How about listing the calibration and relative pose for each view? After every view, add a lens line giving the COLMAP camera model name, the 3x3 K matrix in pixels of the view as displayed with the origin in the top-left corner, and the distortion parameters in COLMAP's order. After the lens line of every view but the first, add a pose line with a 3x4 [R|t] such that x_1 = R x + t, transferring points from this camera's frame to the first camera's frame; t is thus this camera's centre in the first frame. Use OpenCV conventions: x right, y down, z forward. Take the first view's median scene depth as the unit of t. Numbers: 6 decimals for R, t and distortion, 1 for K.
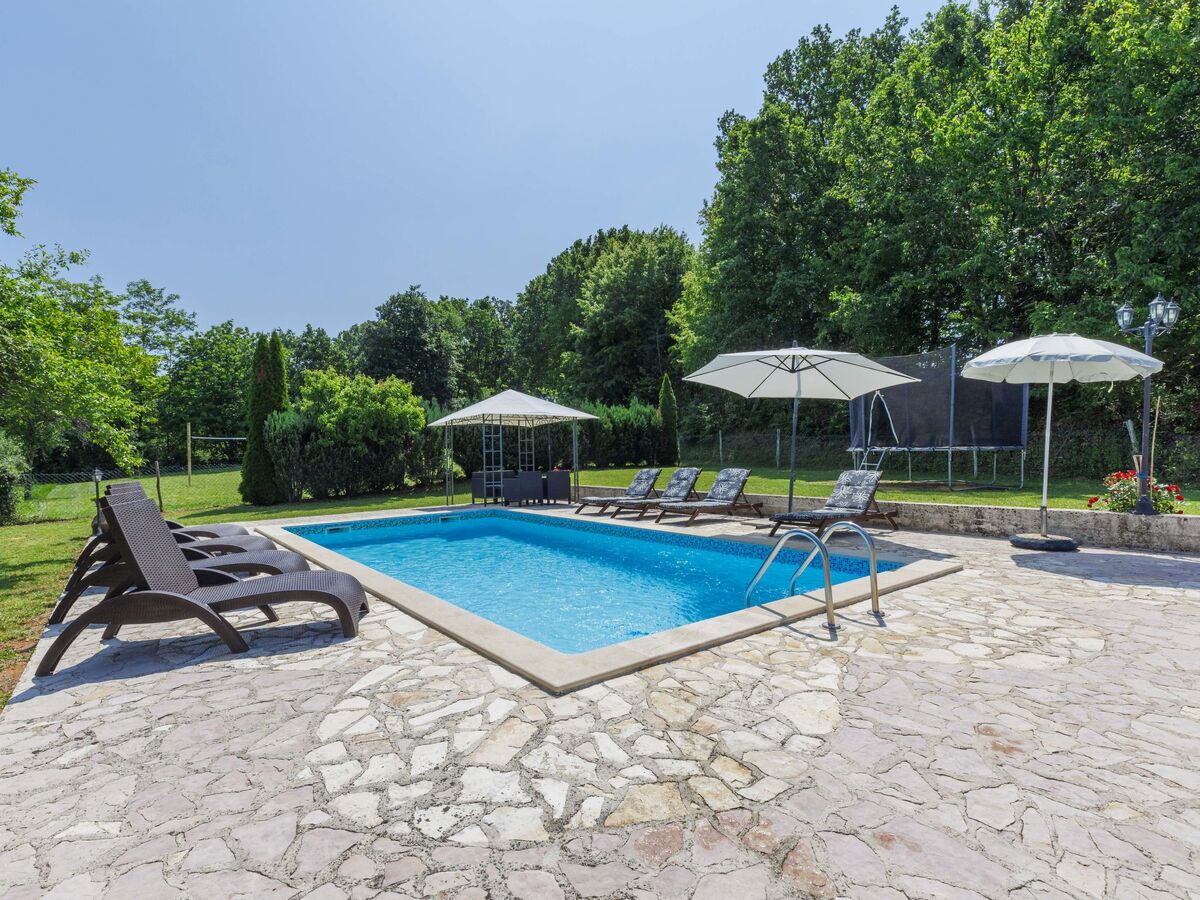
lens RADIAL K [[609.2, 0, 595.0], [0, 609.2, 443.6], [0, 0, 1]] dist [0.000236, -0.000197]
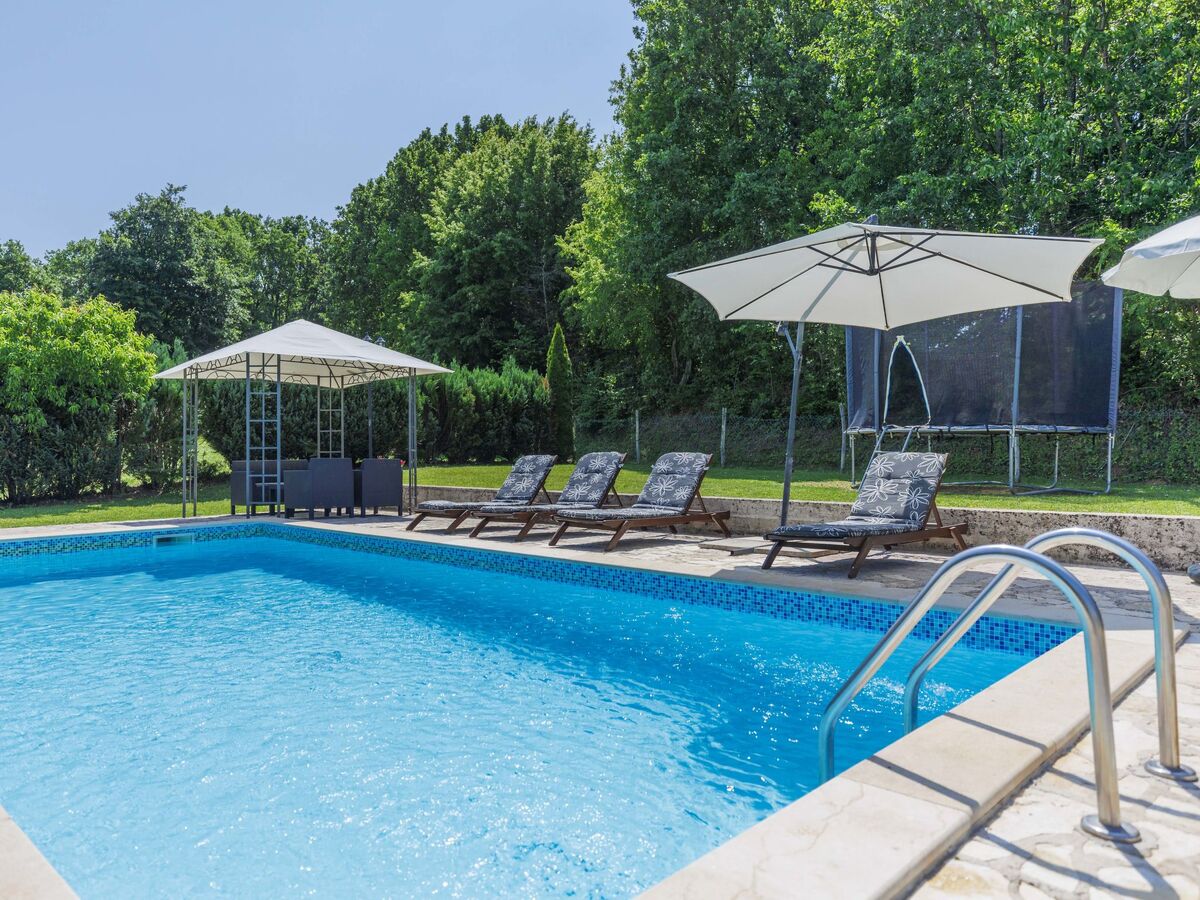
lens RADIAL K [[873.6, 0, 559.4], [0, 873.6, 422.3], [0, 0, 1]] dist [-0.000963, -0.001216]
pose [[0.992018, 0.016543, 0.125006, 0.003839], [-0.014488, 0.999745, -0.017327, 0.019090], [-0.125261, 0.015378, 0.992005, 0.125603]]
